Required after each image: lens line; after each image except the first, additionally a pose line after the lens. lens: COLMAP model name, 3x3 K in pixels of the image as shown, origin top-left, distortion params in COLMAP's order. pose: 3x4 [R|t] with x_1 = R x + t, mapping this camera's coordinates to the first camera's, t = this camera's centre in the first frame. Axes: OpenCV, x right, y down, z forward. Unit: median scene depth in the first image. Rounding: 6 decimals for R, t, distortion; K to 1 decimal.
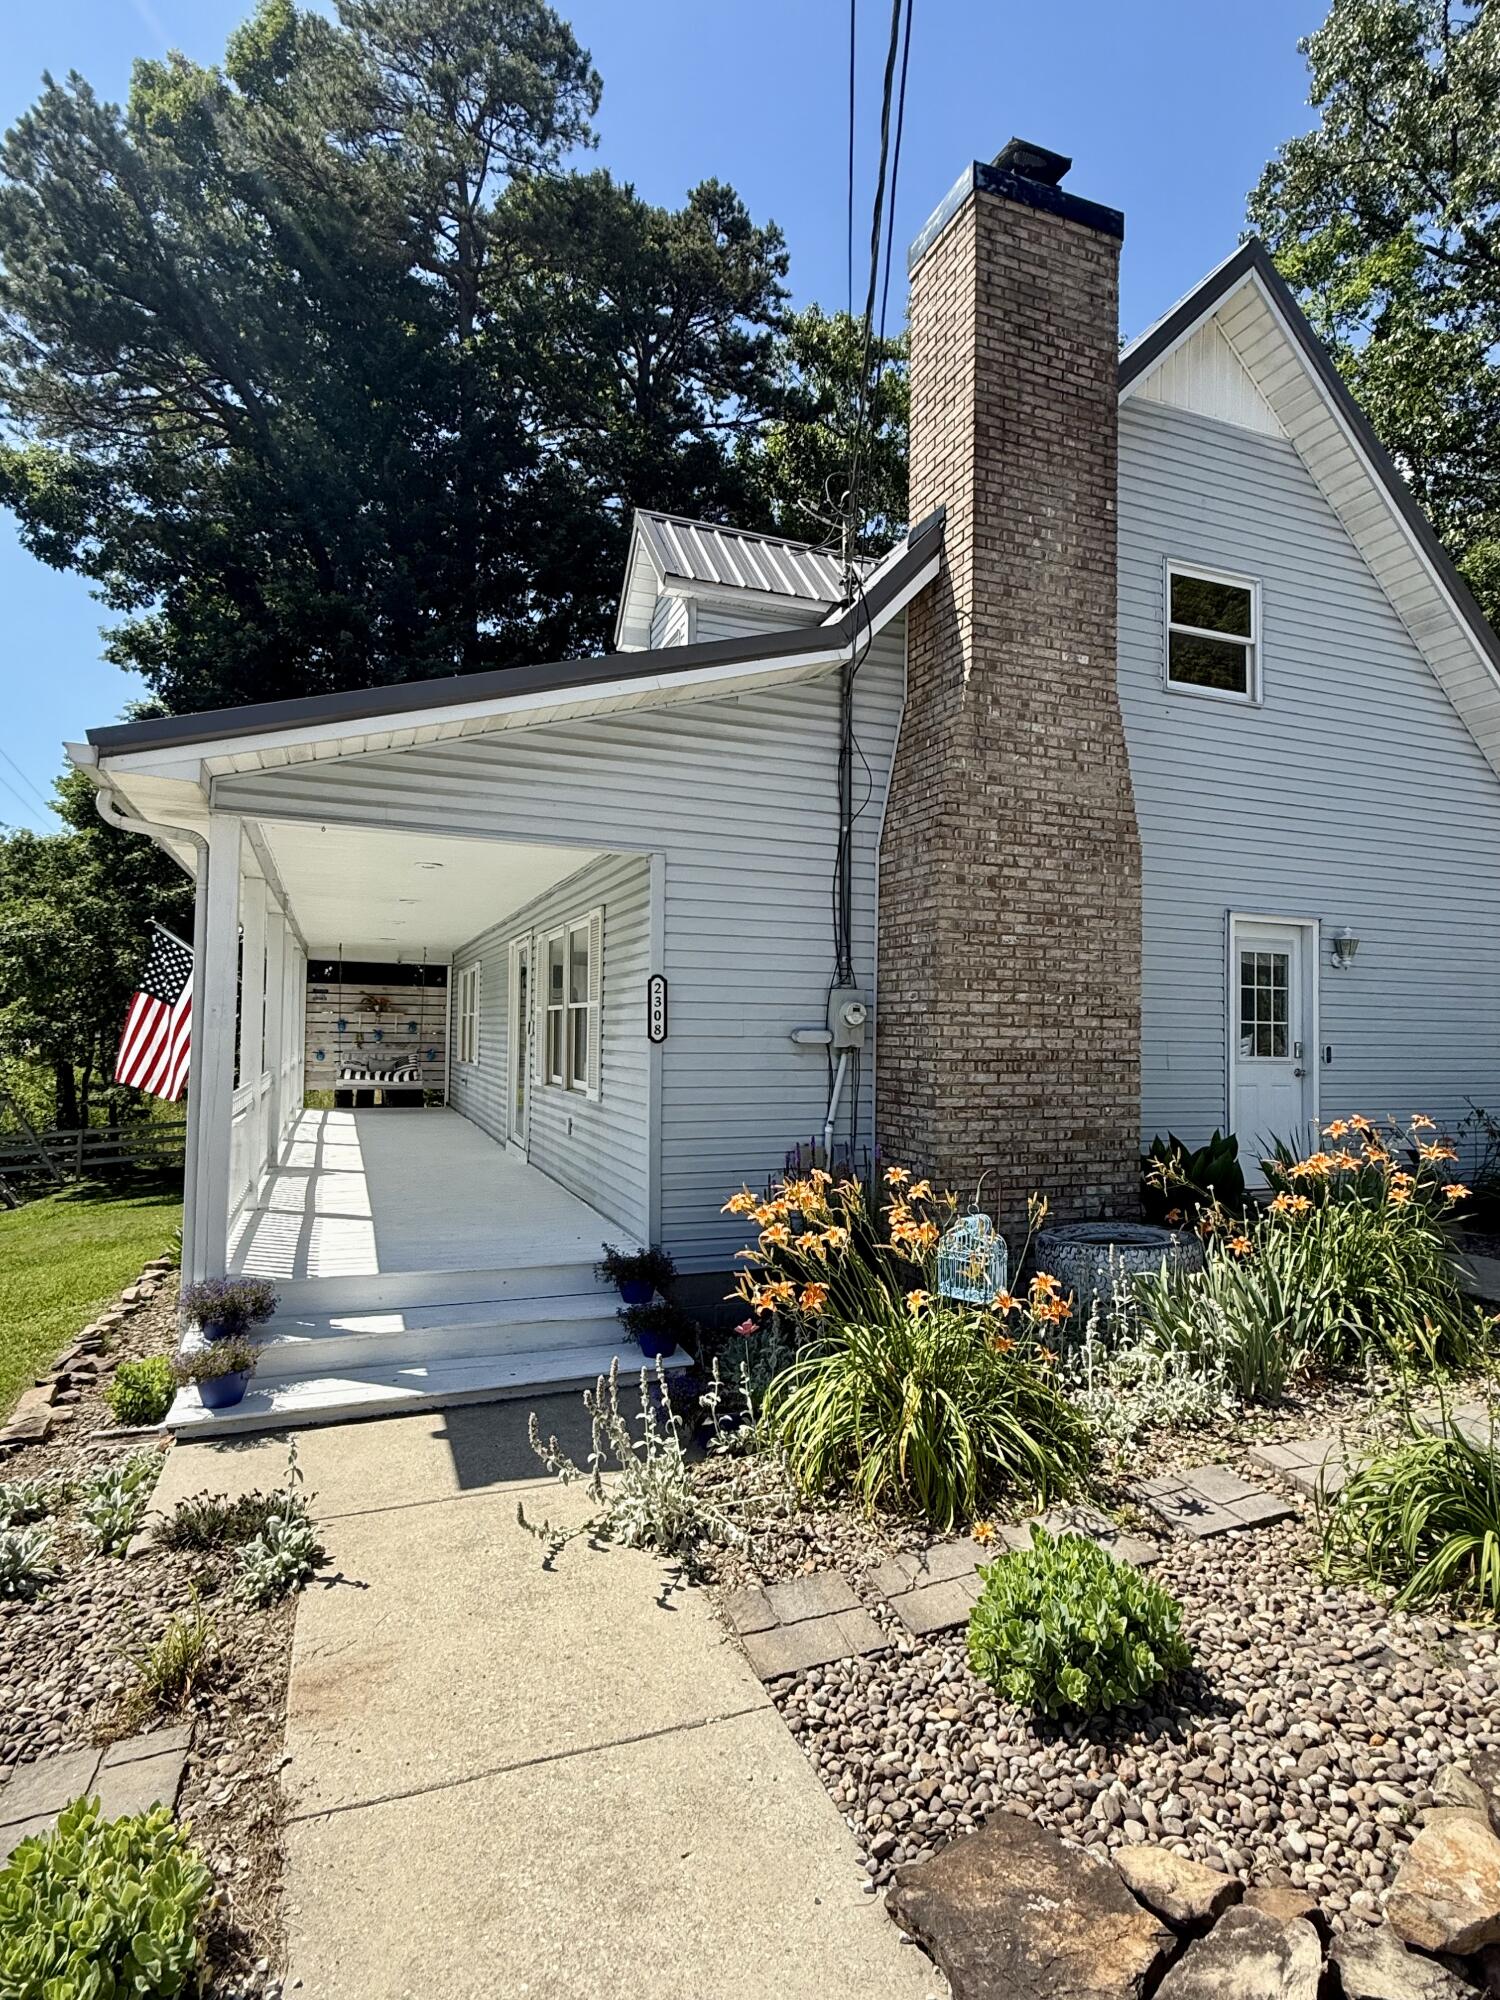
lens RADIAL K [[1050.6, 0, 751.6], [0, 1050.6, 999.0], [0, 0, 1]] dist [0.002131, 0.000329]
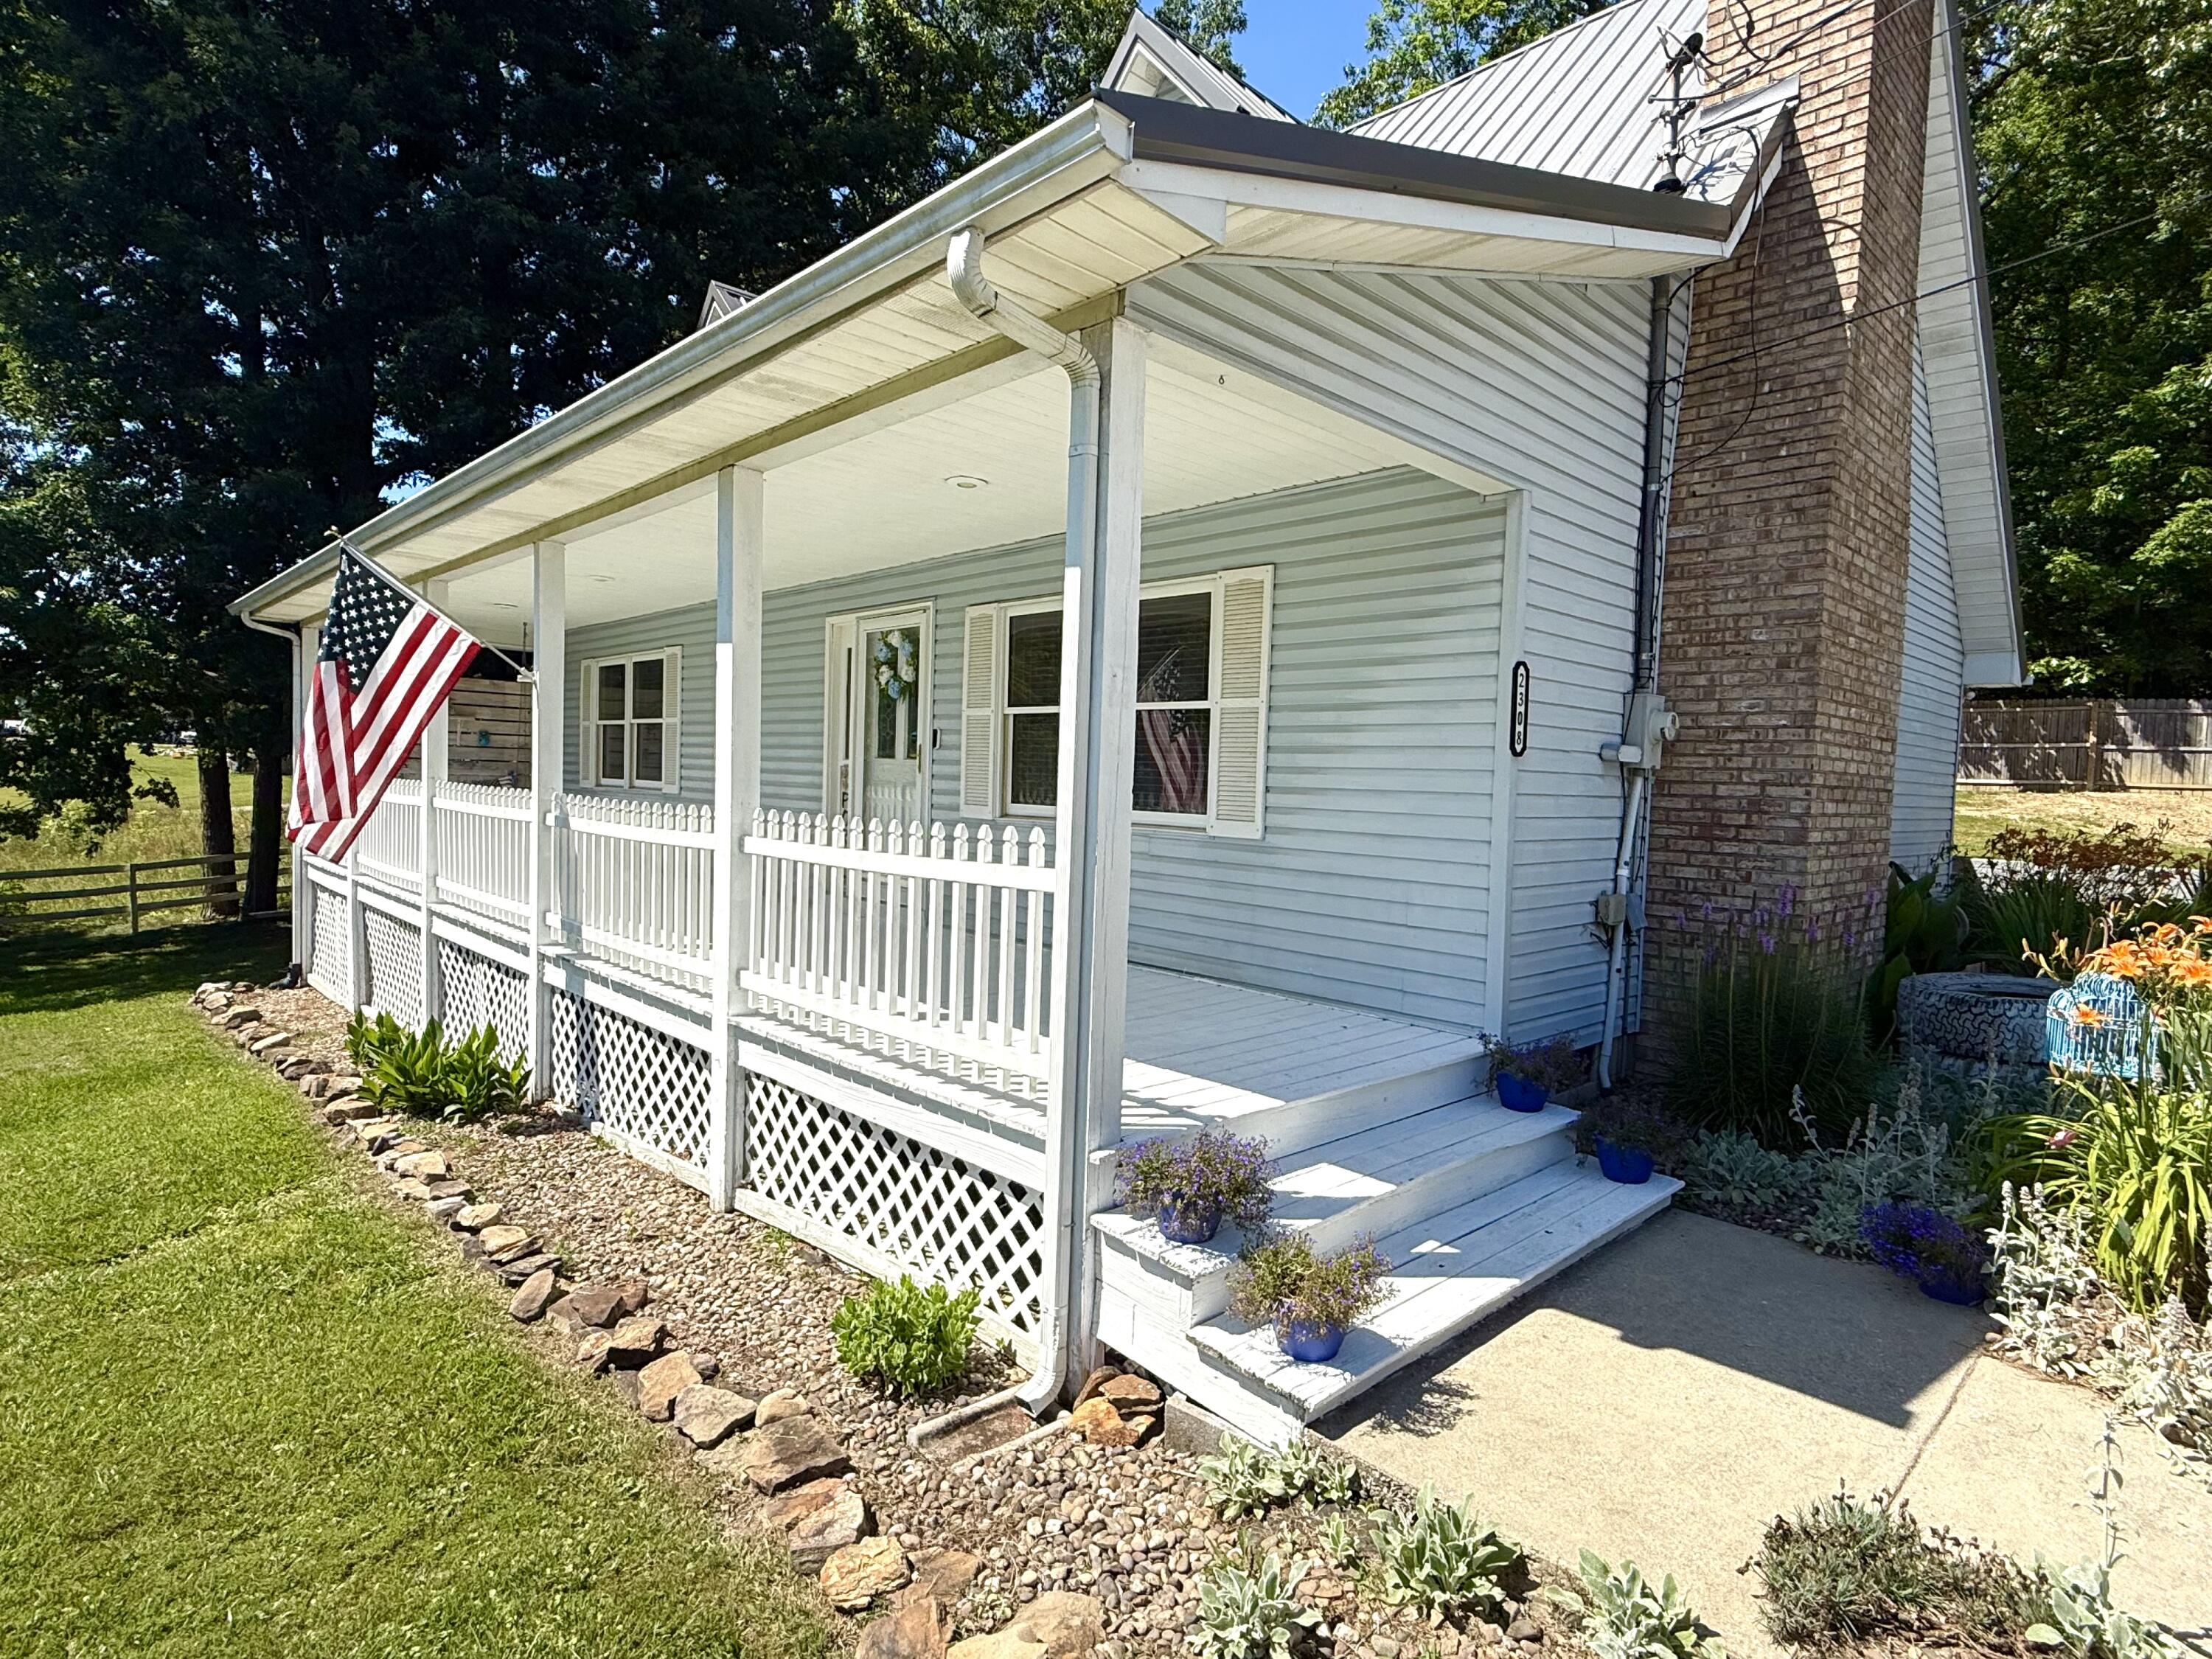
lens RADIAL K [[1162.0, 0, 1105.0], [0, 1162.0, 831.6], [0, 0, 1]] dist [0.002131, 0.000329]
pose [[0.925757, -0.000234, 0.378119, -0.654112], [-0.031923, 0.996381, 0.078774, 0.039286], [-0.376770, -0.084997, 0.922399, 0.362590]]
